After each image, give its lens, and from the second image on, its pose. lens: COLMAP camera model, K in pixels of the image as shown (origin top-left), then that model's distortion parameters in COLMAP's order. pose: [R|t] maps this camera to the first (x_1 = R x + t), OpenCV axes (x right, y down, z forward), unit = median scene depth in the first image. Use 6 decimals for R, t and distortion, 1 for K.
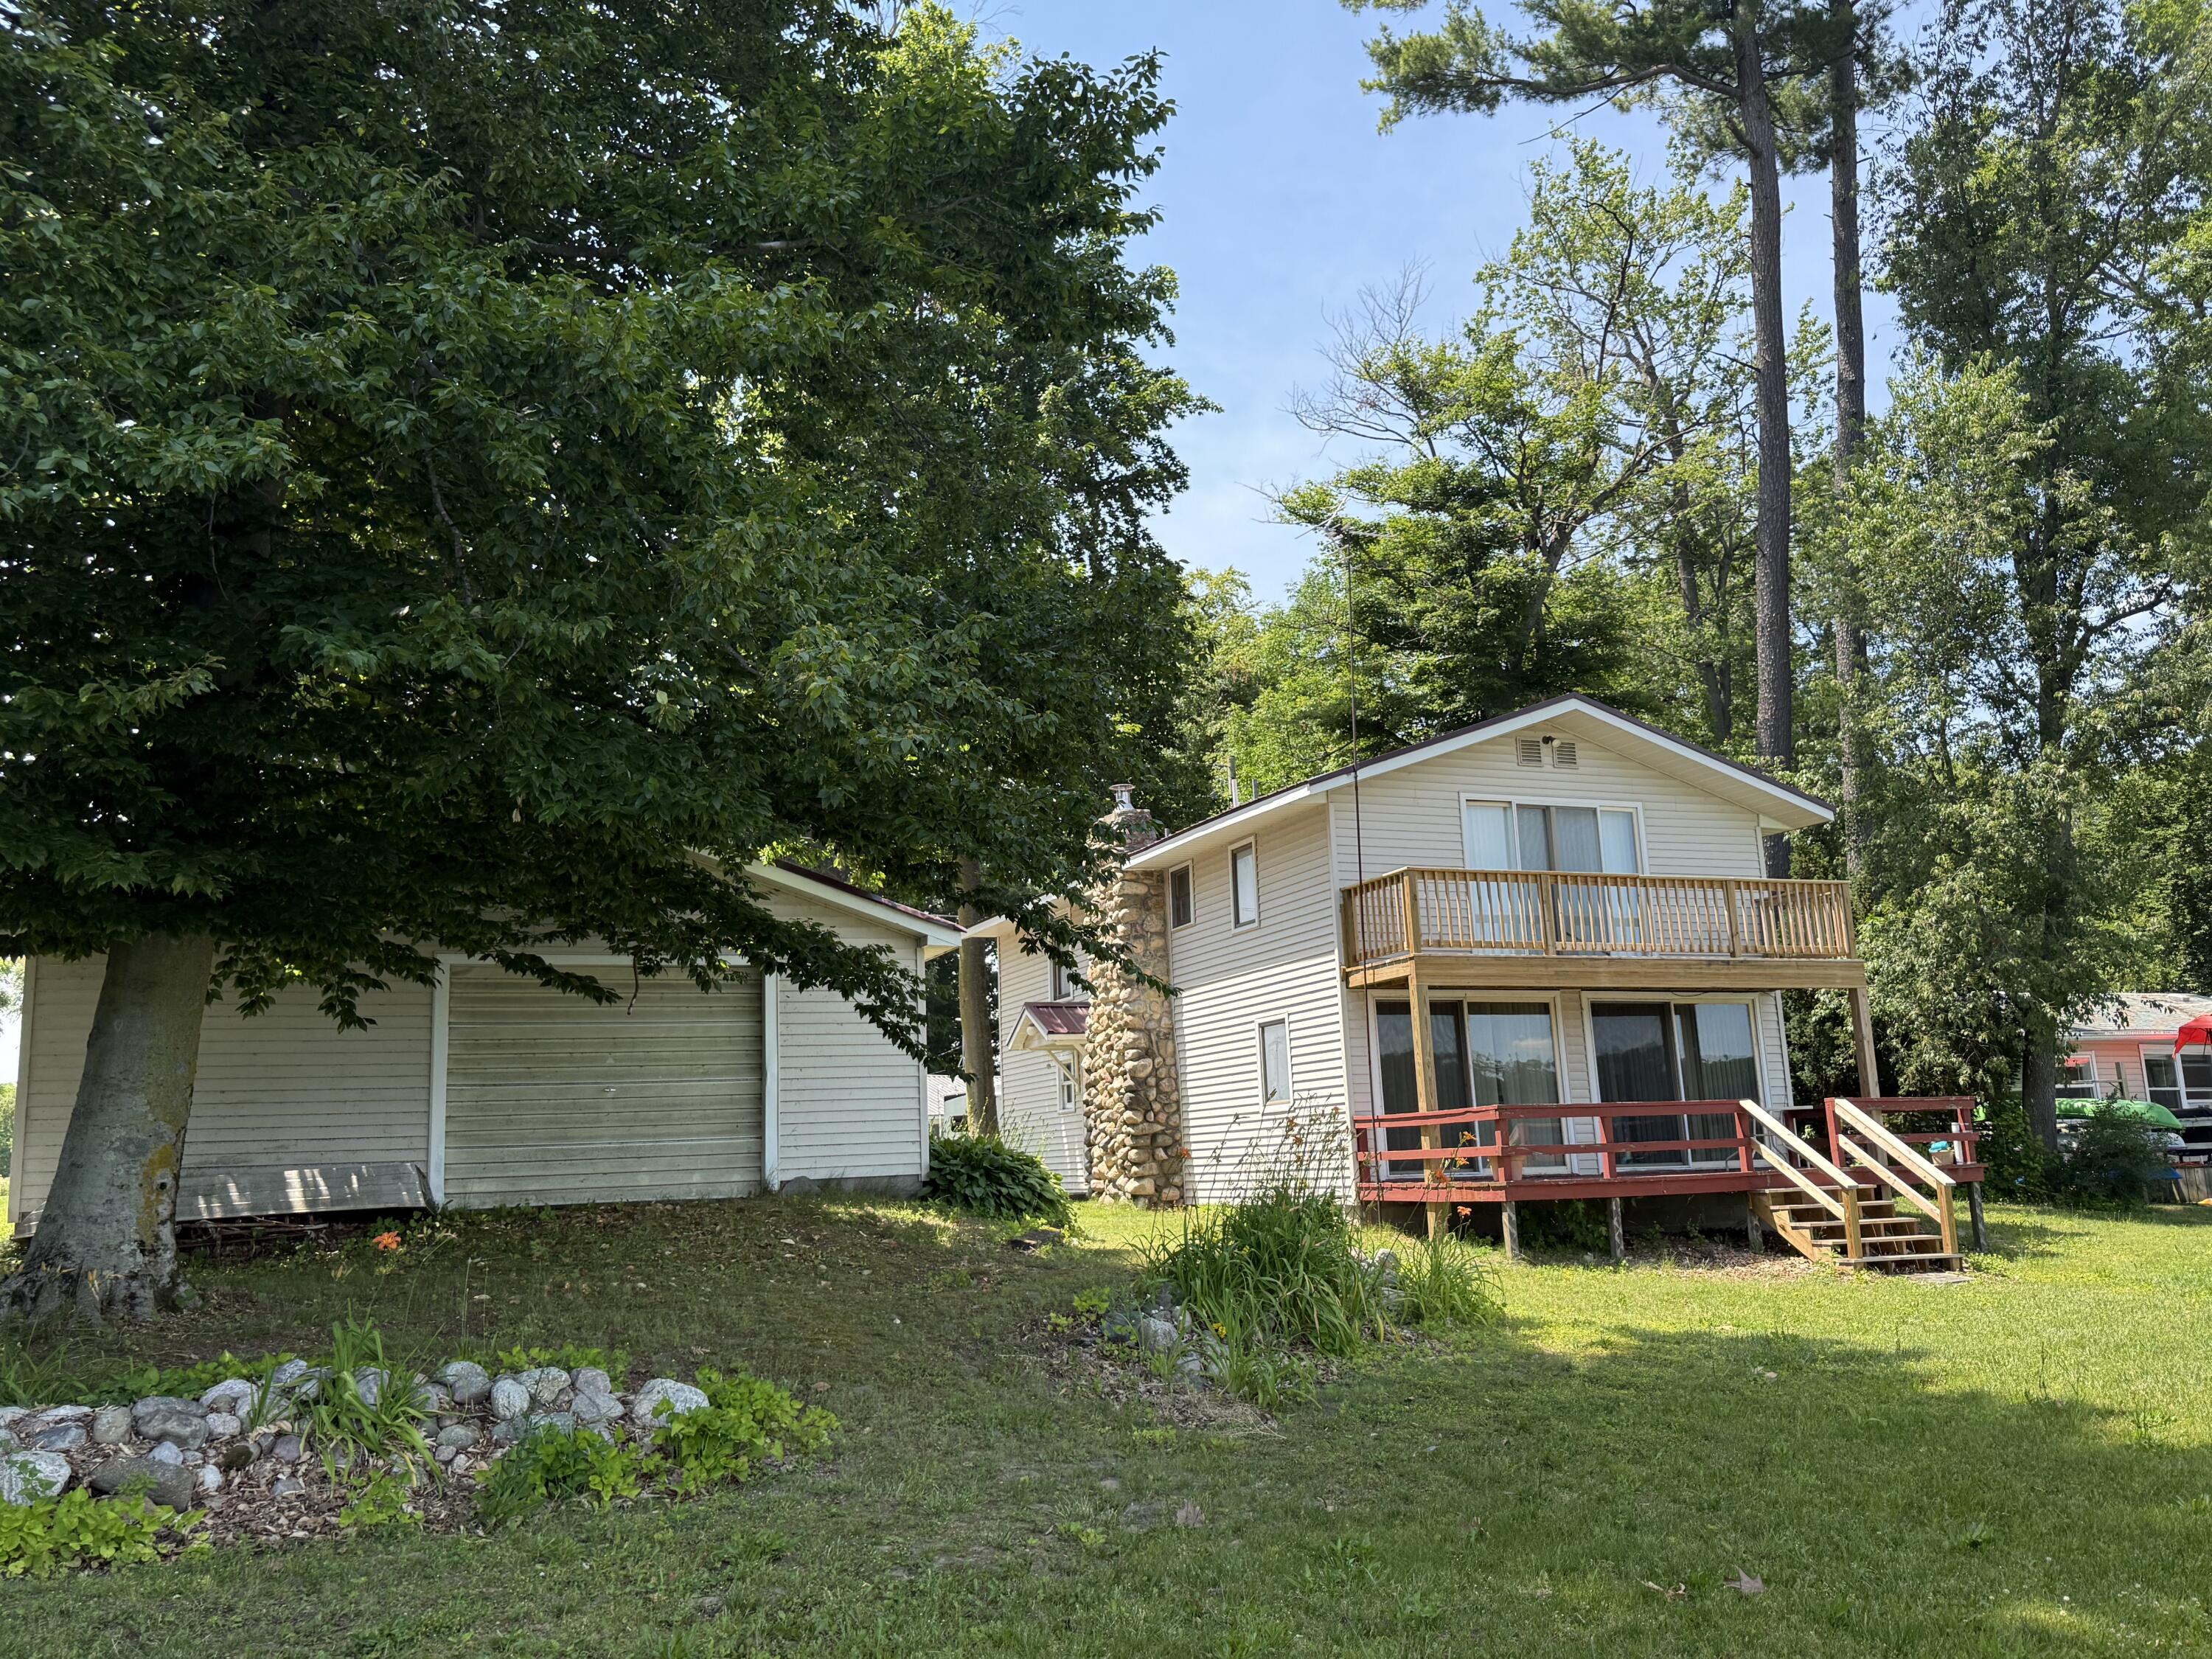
lens RADIAL K [[1726.6, 0, 1099.8], [0, 1726.6, 826.2], [0, 0, 1]] dist [0.217493, -0.471584]
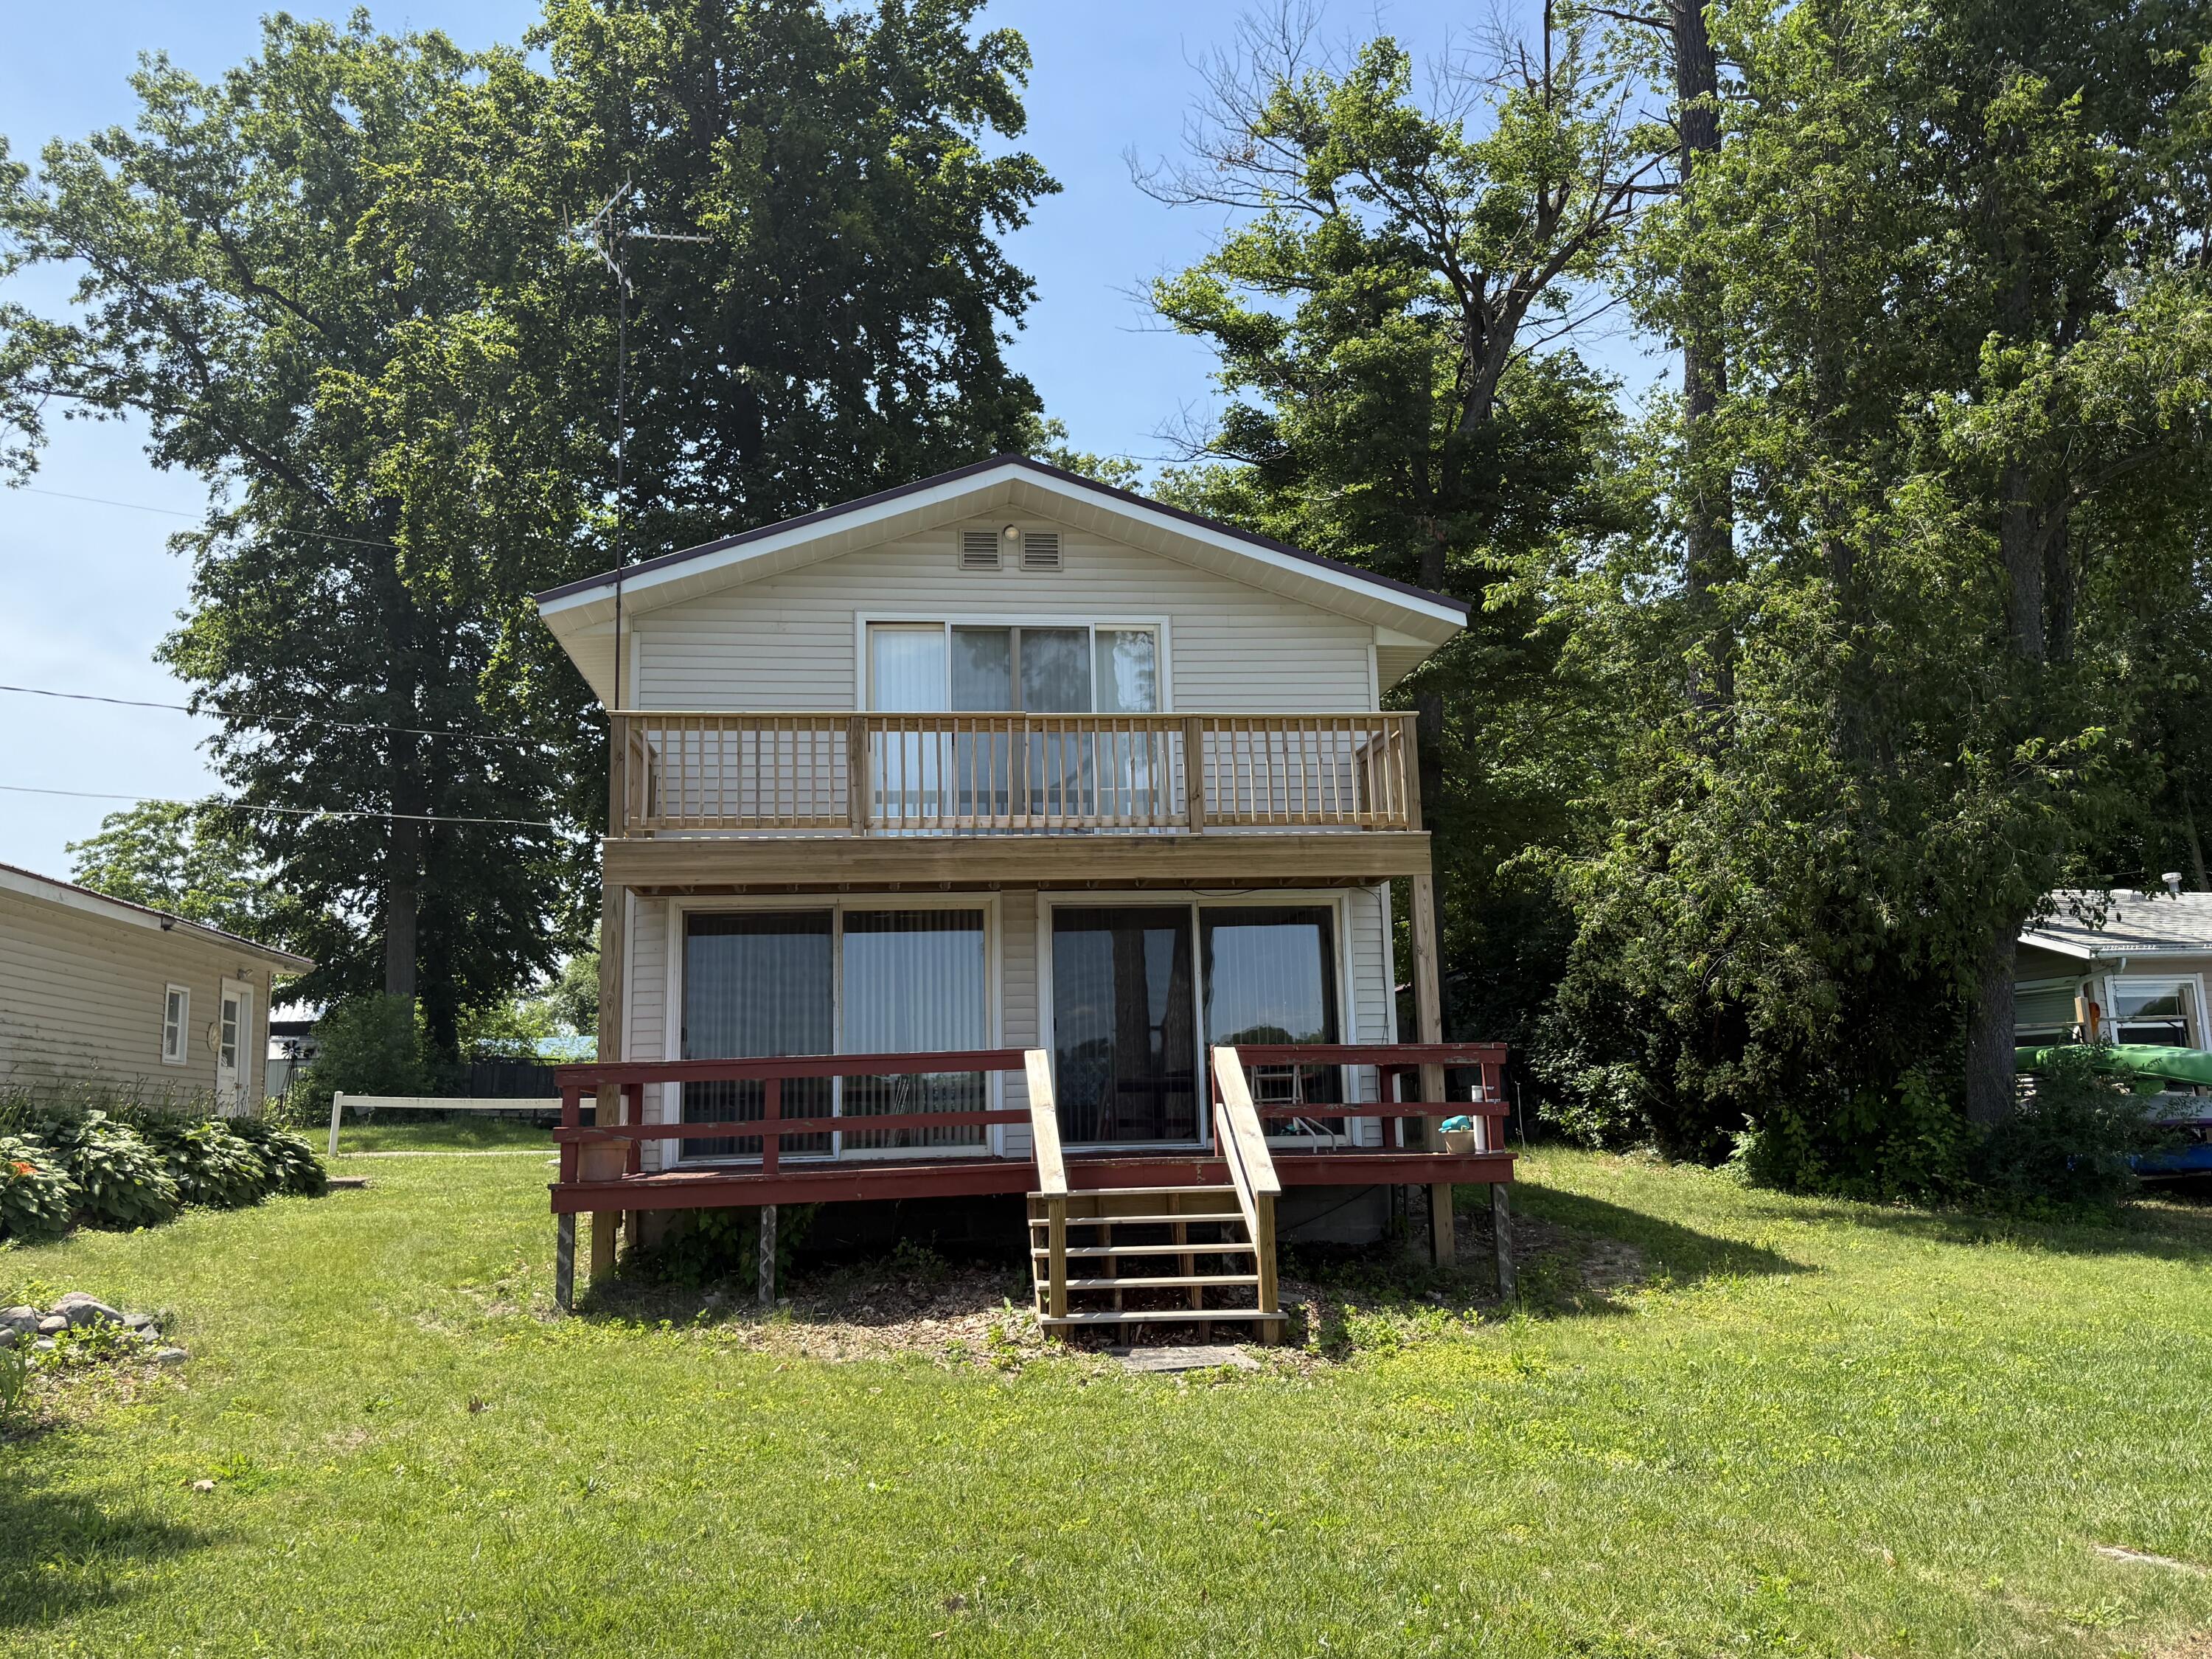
lens RADIAL K [[1726.6, 0, 1099.8], [0, 1726.6, 826.2], [0, 0, 1]] dist [0.217493, -0.471584]
pose [[0.968931, -0.025633, -0.246000, 0.445551], [0.035010, 0.998815, 0.033820, 0.044729], [0.244842, -0.041382, 0.968680, 0.329624]]
